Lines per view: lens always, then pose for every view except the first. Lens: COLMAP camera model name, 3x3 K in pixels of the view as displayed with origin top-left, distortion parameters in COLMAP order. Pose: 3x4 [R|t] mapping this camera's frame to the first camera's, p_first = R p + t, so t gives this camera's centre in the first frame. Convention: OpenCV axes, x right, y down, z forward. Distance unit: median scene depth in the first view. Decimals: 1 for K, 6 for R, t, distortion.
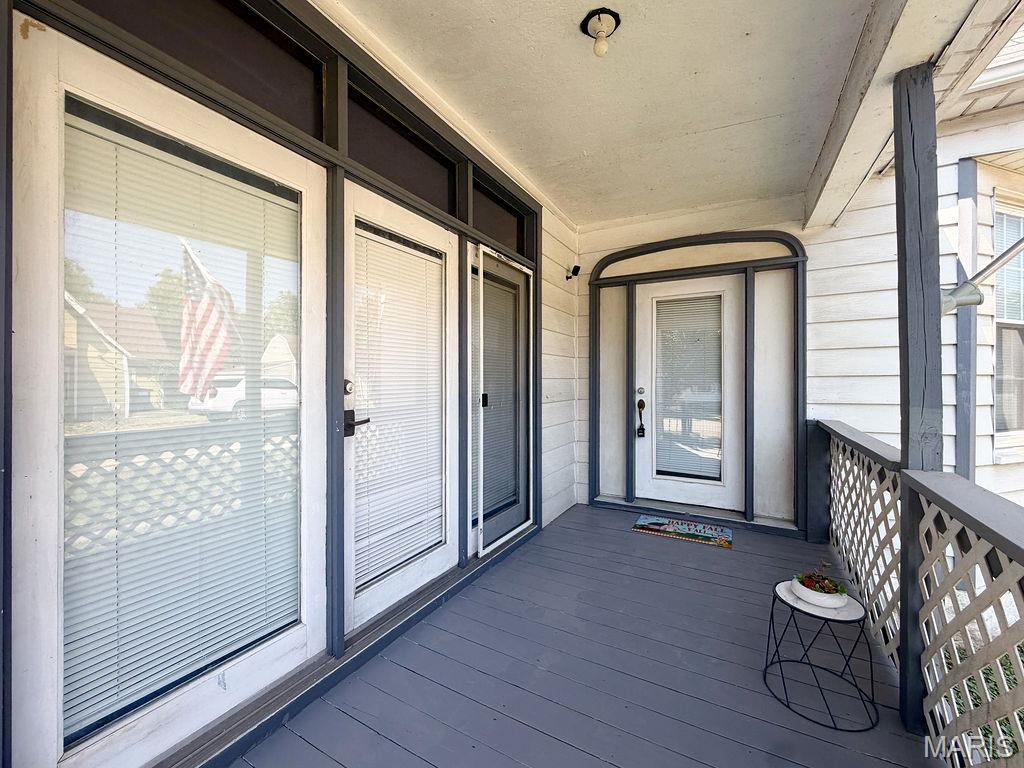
lens RADIAL K [[411.2, 0, 512.9], [0, 411.2, 379.7], [0, 0, 1]] dist [0.000284, -0.000025]
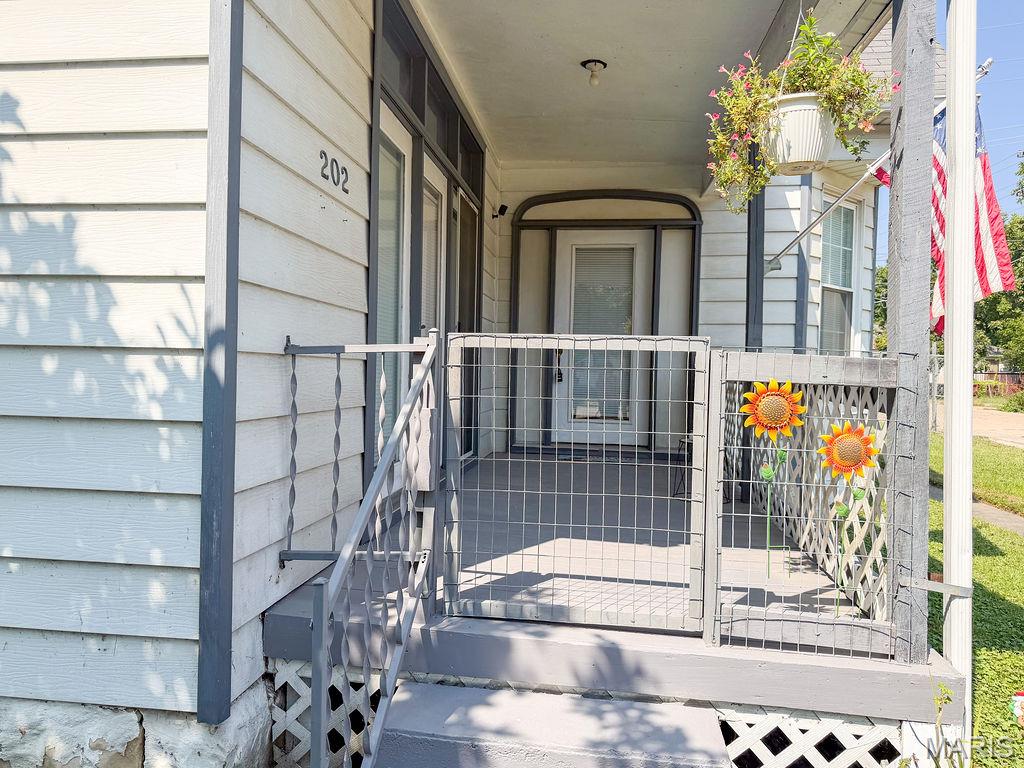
lens RADIAL K [[736.4, 0, 512.0], [0, 736.4, 384.0], [0, 0, 1]] dist [0.092870, -0.129204]
pose [[0.928674, 0.013462, 0.370653, -0.511047], [-0.021508, 0.999614, 0.017583, 0.125215], [-0.370273, -0.024301, 0.928605, -0.699405]]
